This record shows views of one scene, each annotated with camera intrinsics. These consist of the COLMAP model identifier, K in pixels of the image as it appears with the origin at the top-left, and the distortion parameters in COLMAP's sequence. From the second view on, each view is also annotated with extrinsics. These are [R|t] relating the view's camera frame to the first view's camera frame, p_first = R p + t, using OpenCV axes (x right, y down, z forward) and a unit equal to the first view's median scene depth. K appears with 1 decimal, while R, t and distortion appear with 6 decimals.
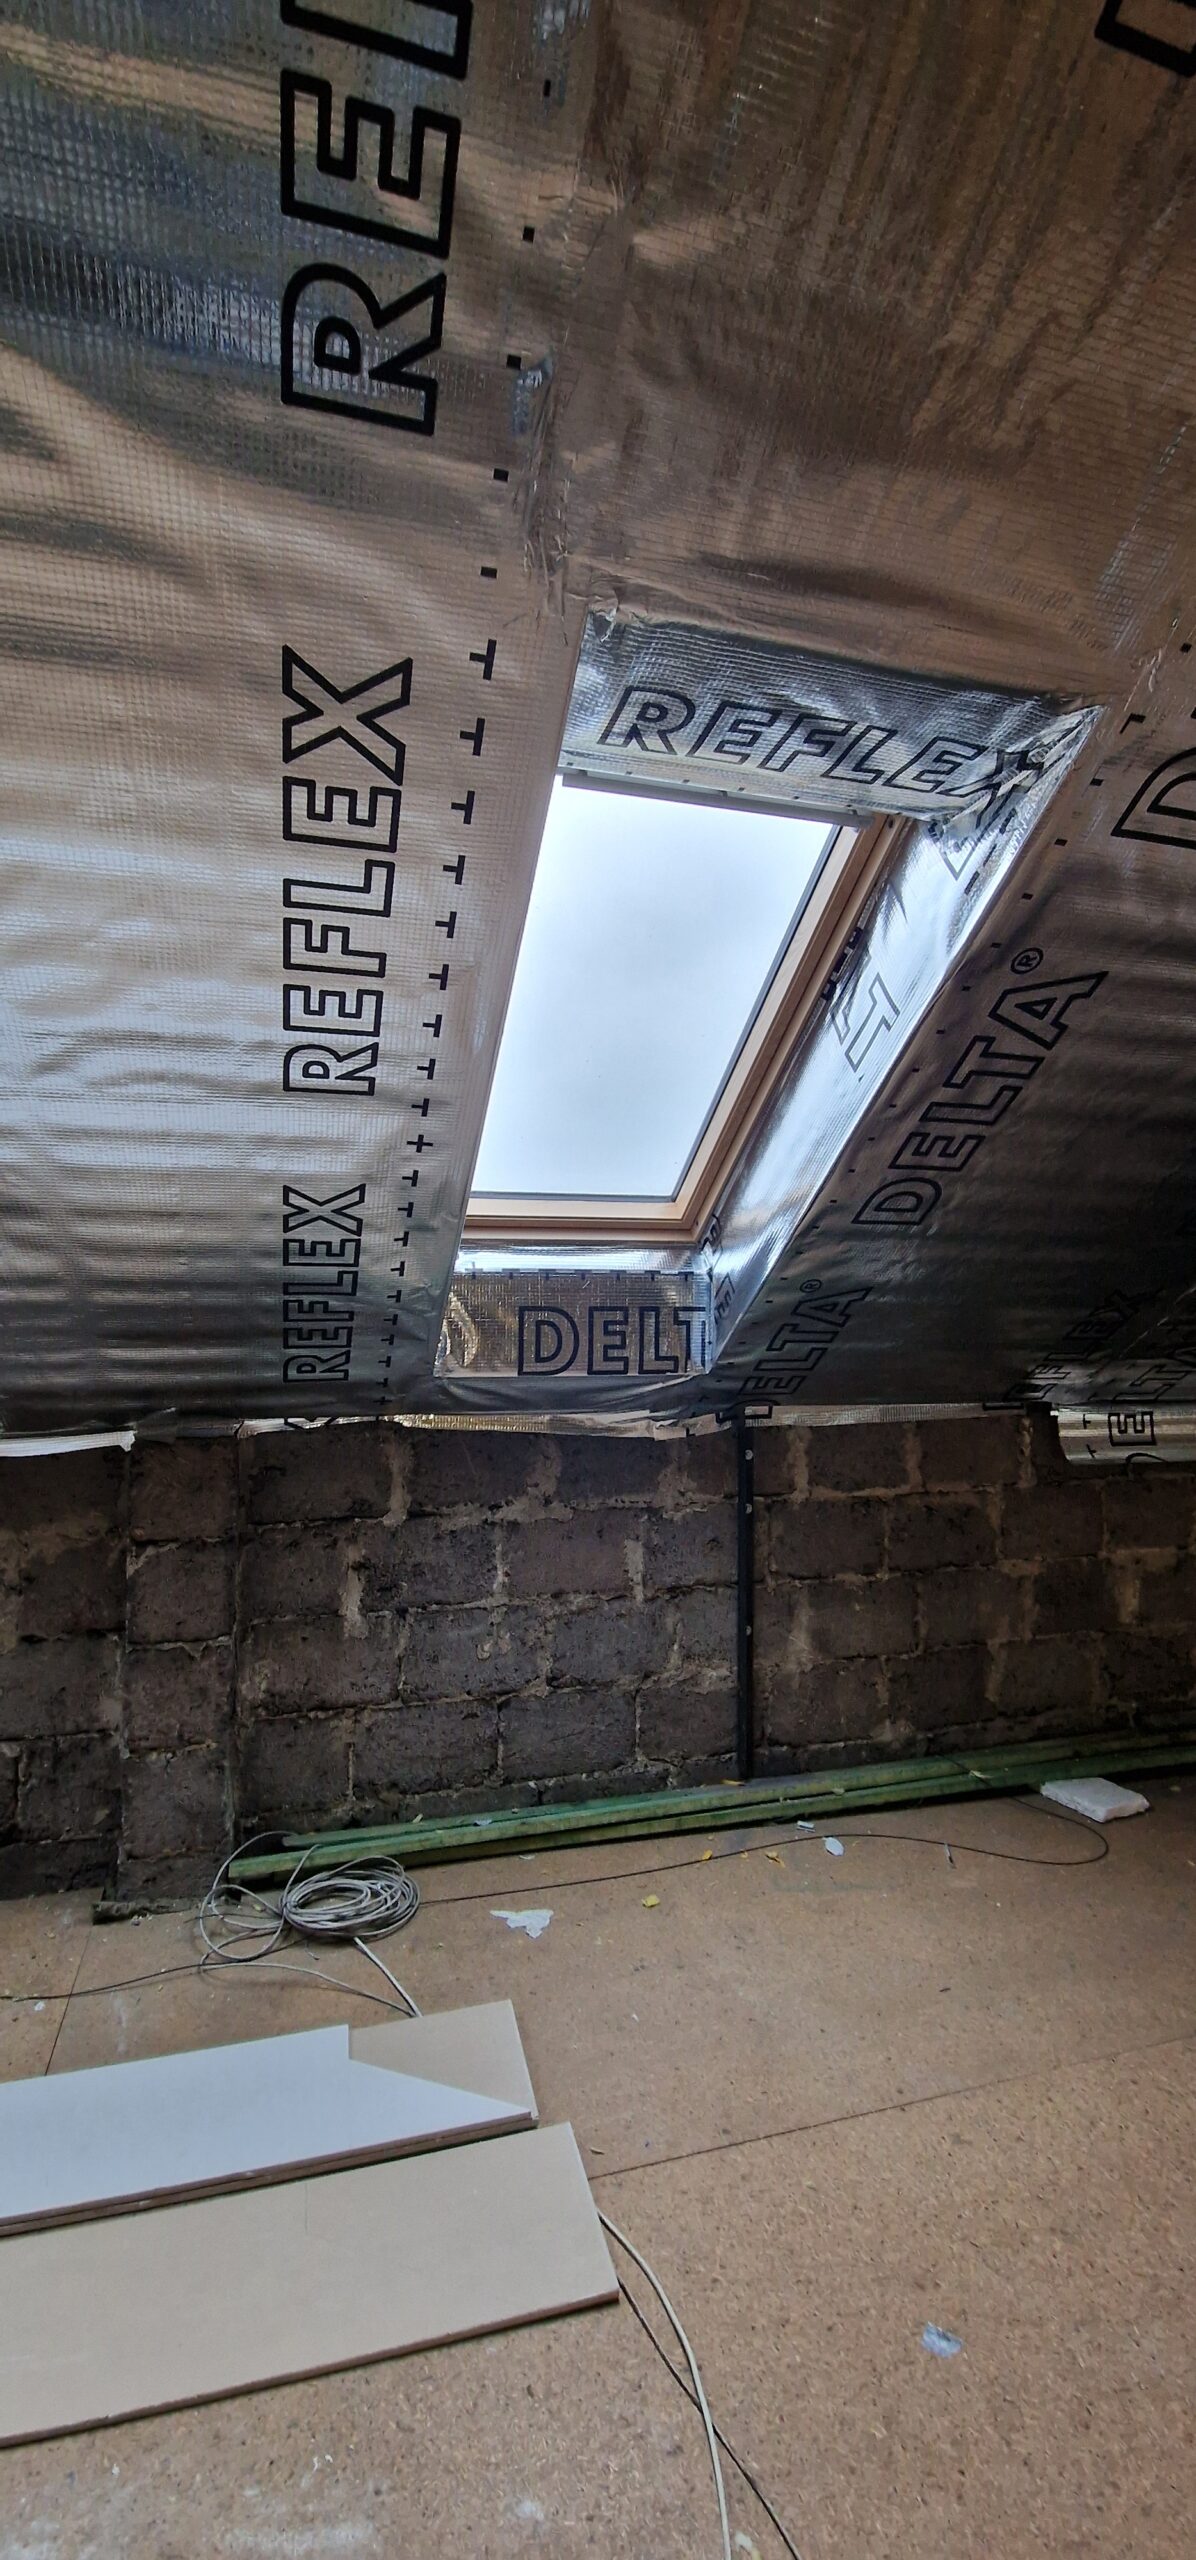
lens RADIAL K [[1026.5, 0, 597.9], [0, 1026.5, 1252.8], [0, 0, 1]] dist [0.001713, -0.007561]
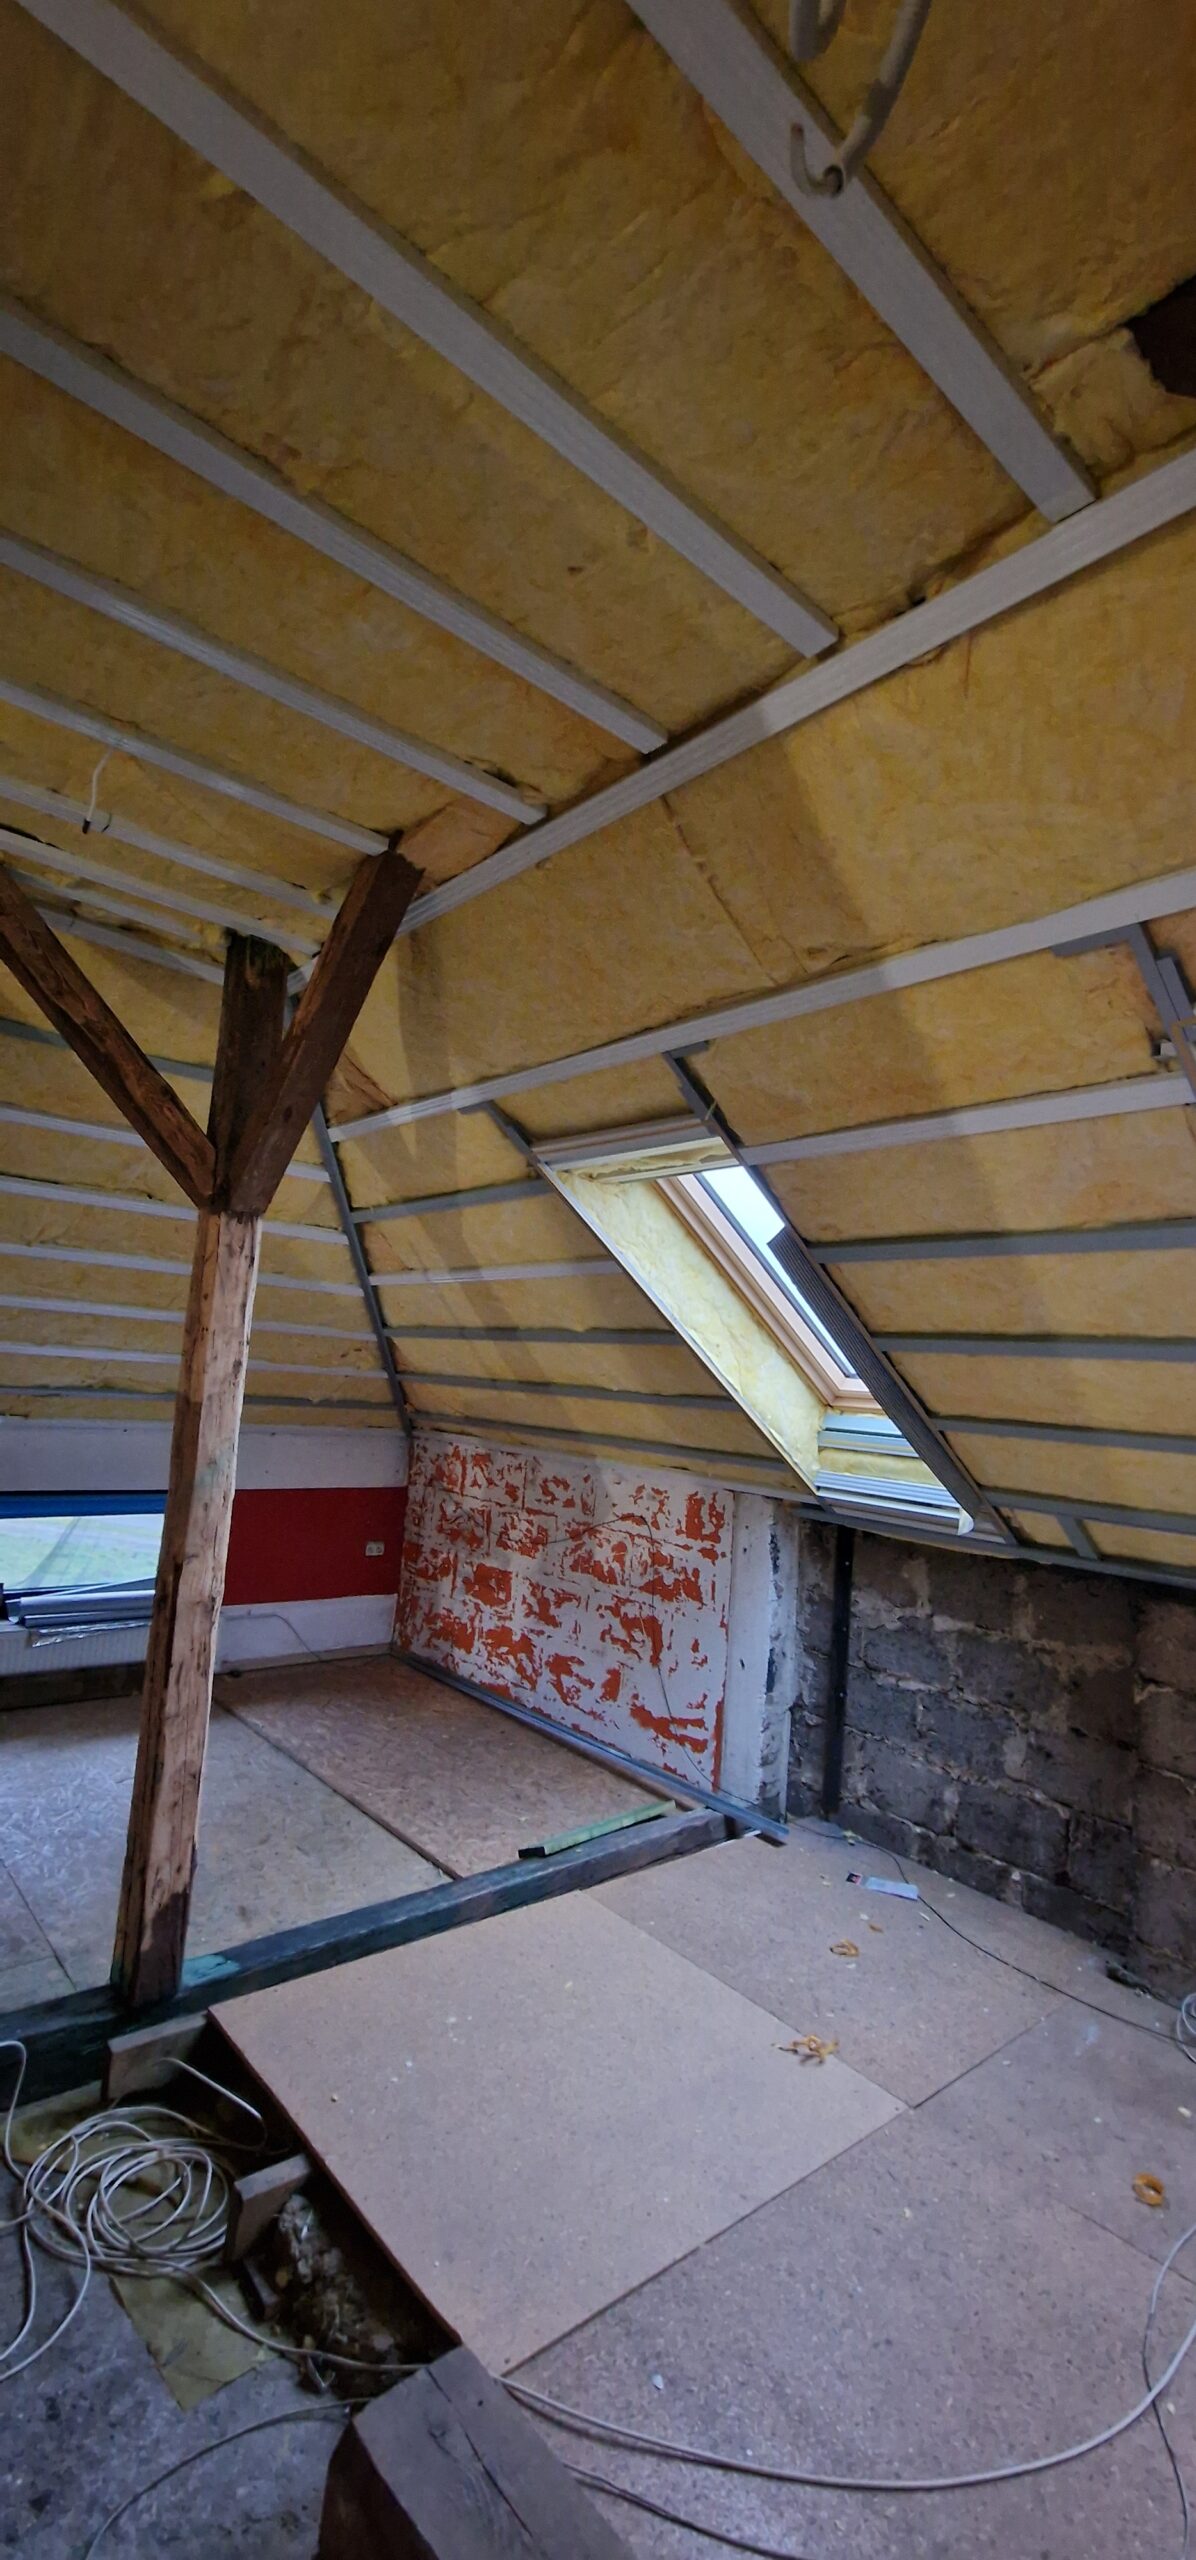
lens RADIAL K [[1026.5, 0, 597.9], [0, 1026.5, 1252.8], [0, 0, 1]] dist [0.001713, -0.007561]
pose [[0.413989, -0.083697, -0.906426, 0.422099], [-0.027307, 0.994174, -0.104272, -0.078085], [0.909872, 0.067919, 0.409292, -0.138435]]
